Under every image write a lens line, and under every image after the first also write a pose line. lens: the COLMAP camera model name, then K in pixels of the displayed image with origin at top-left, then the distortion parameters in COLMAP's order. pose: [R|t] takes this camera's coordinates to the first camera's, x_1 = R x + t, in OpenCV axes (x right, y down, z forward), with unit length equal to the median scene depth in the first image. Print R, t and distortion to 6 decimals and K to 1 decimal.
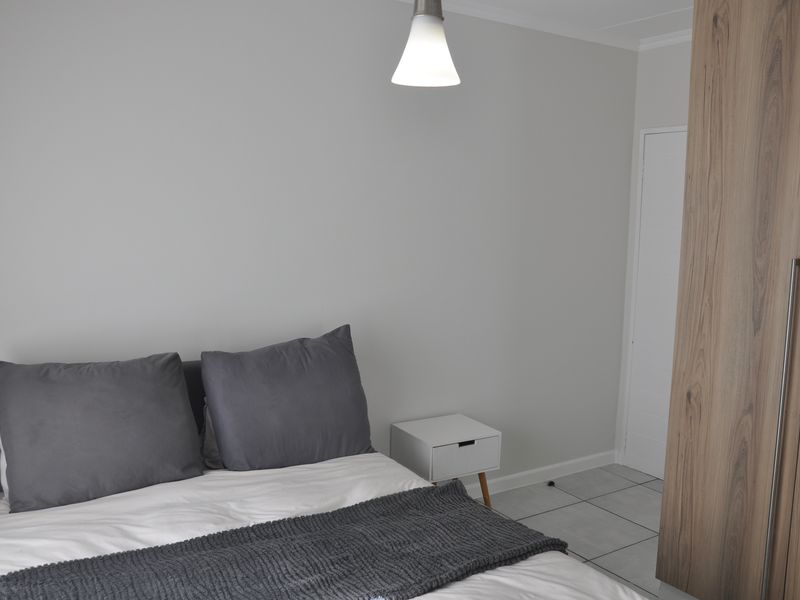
lens RADIAL K [[736.1, 0, 400.0], [0, 736.1, 300.0], [0, 0, 1]] dist [-0.083464, 0.031232]
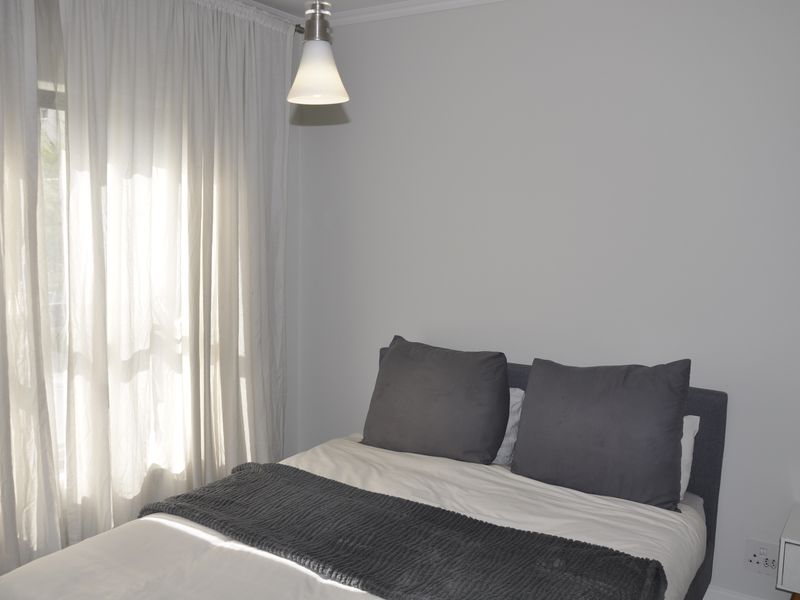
lens RADIAL K [[736.1, 0, 400.0], [0, 736.1, 300.0], [0, 0, 1]] dist [-0.083464, 0.031232]
pose [[0.418395, 0.079921, -0.904742, 0.669476], [-0.117422, 0.992521, 0.033373, -0.028673], [0.900643, 0.092273, 0.424651, 0.403316]]
